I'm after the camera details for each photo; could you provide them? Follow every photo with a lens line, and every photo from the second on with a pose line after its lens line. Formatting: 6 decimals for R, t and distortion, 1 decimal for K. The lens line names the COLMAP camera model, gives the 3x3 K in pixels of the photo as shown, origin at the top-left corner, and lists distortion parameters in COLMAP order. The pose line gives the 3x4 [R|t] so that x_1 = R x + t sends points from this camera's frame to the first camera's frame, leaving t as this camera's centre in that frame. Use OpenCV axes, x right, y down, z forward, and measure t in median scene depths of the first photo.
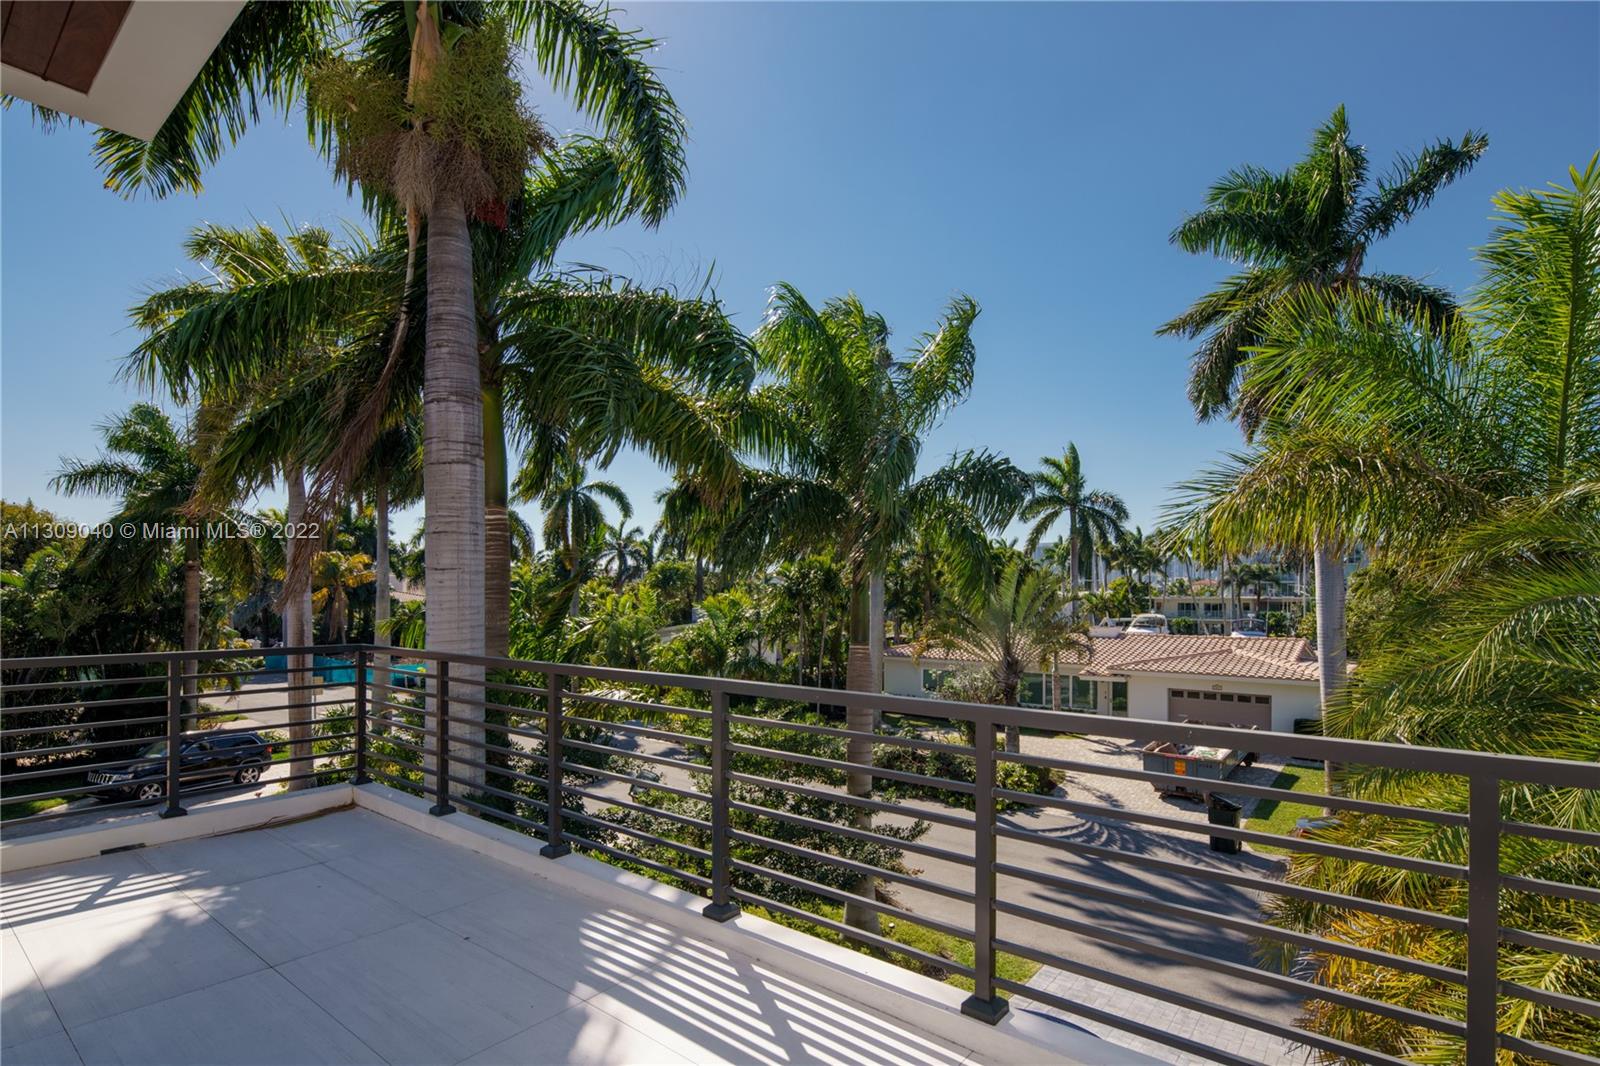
lens RADIAL K [[786.9, 0, 798.6], [0, 786.9, 598.5], [0, 0, 1]] dist [-0.002975, -0.000293]
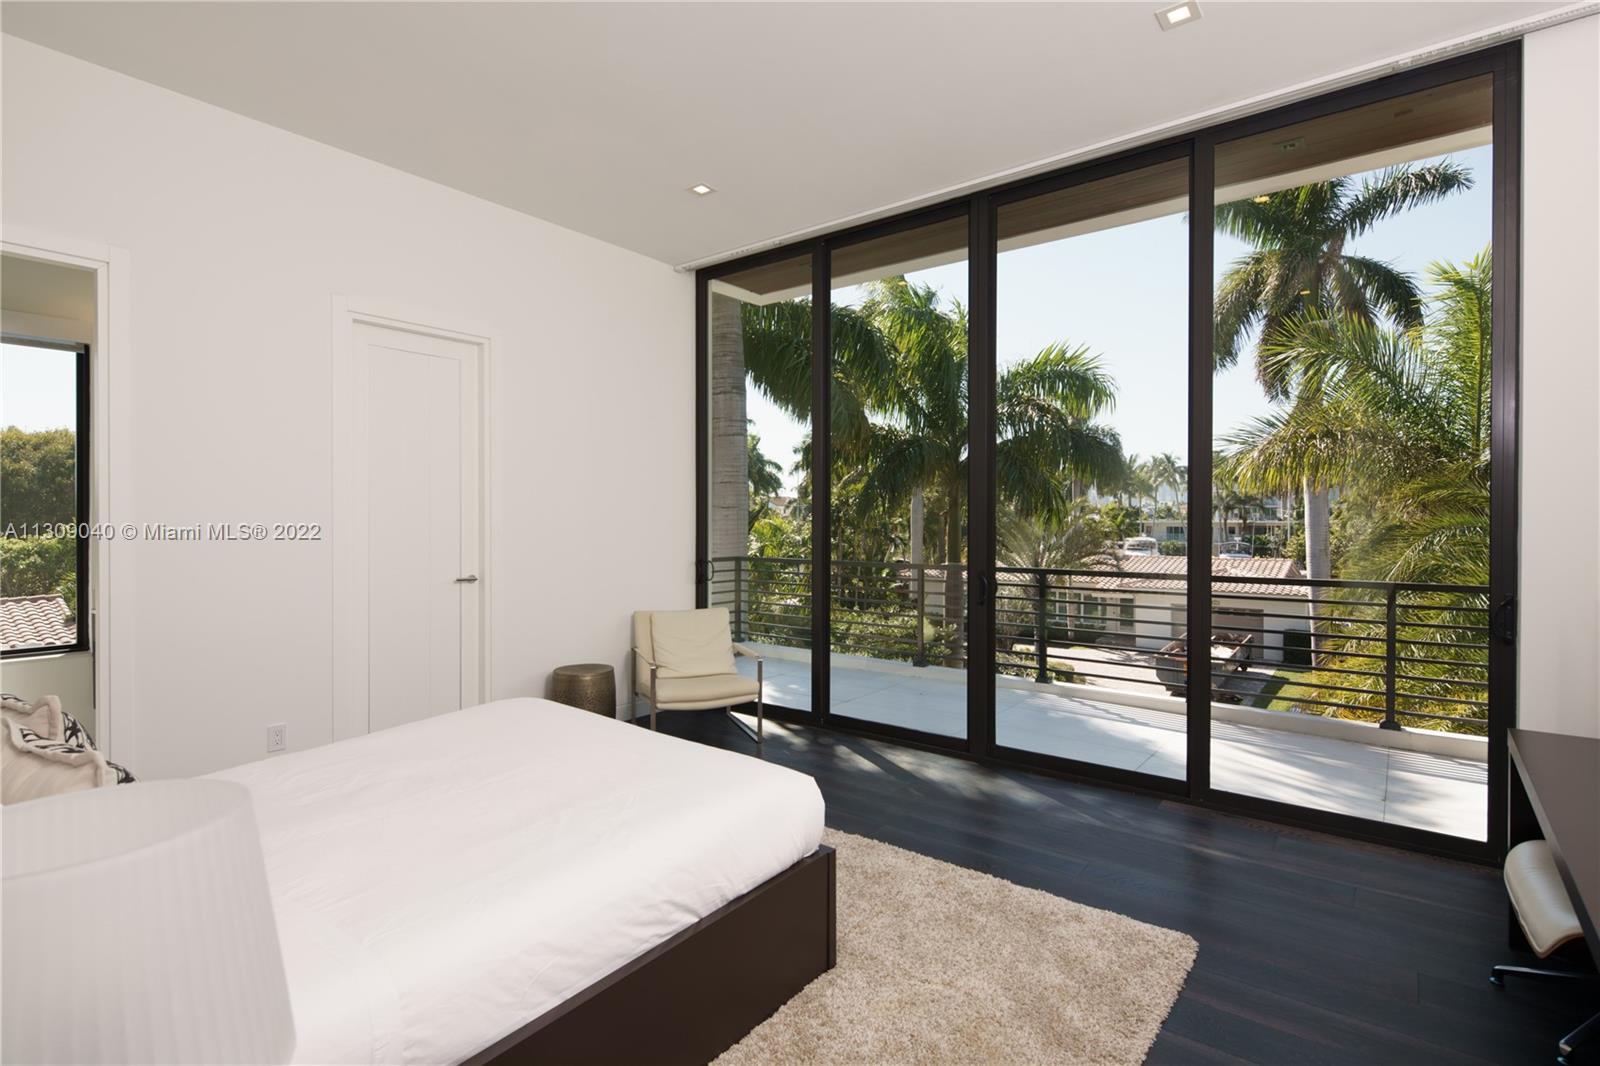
lens RADIAL K [[786.9, 0, 800.2], [0, 786.9, 523.4], [0, 0, 1]] dist [-0.002975, -0.000293]
pose [[0.999807, -0.001881, 0.019555, -0.116922], [0.001863, 0.999998, 0.000934, -0.003062], [-0.019557, -0.000897, 0.999808, -0.159002]]
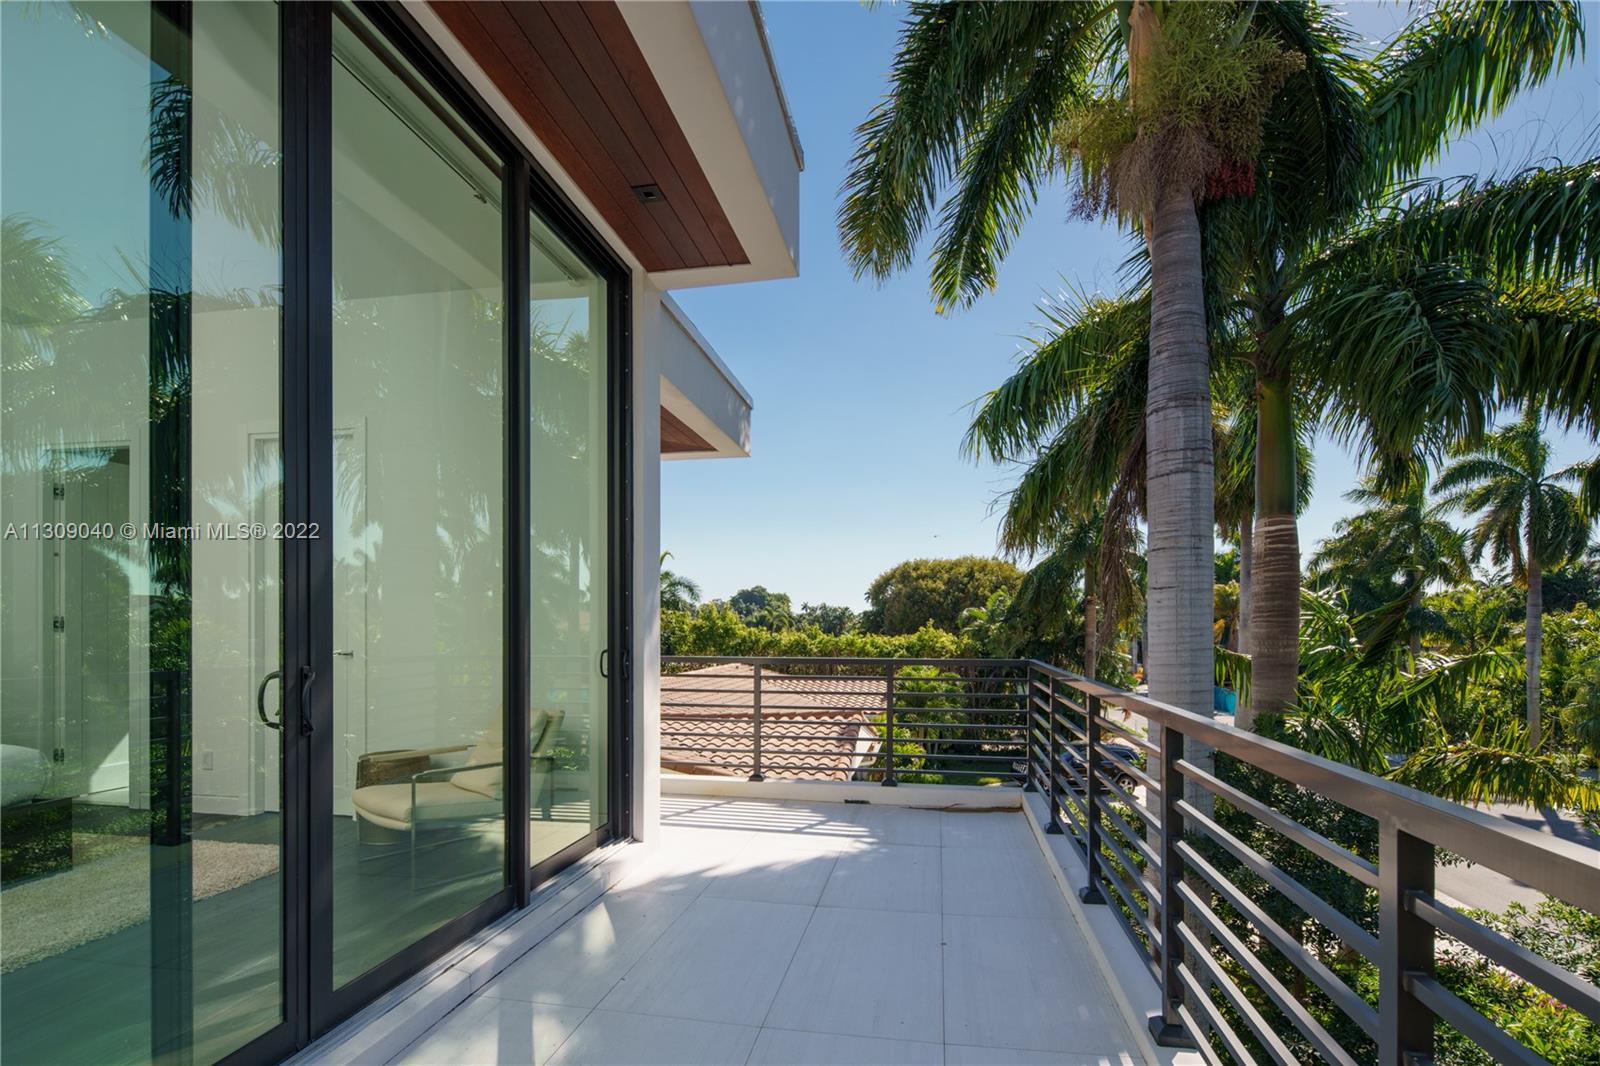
lens RADIAL K [[786.9, 0, 790.8], [0, 786.9, 633.1], [0, 0, 1]] dist [-0.002975, -0.000293]
pose [[0.472051, 0.003924, -0.881562, 0.057981], [-0.002415, 0.999992, 0.003158, 0.005101], [0.881568, 0.000639, 0.472057, 0.054324]]
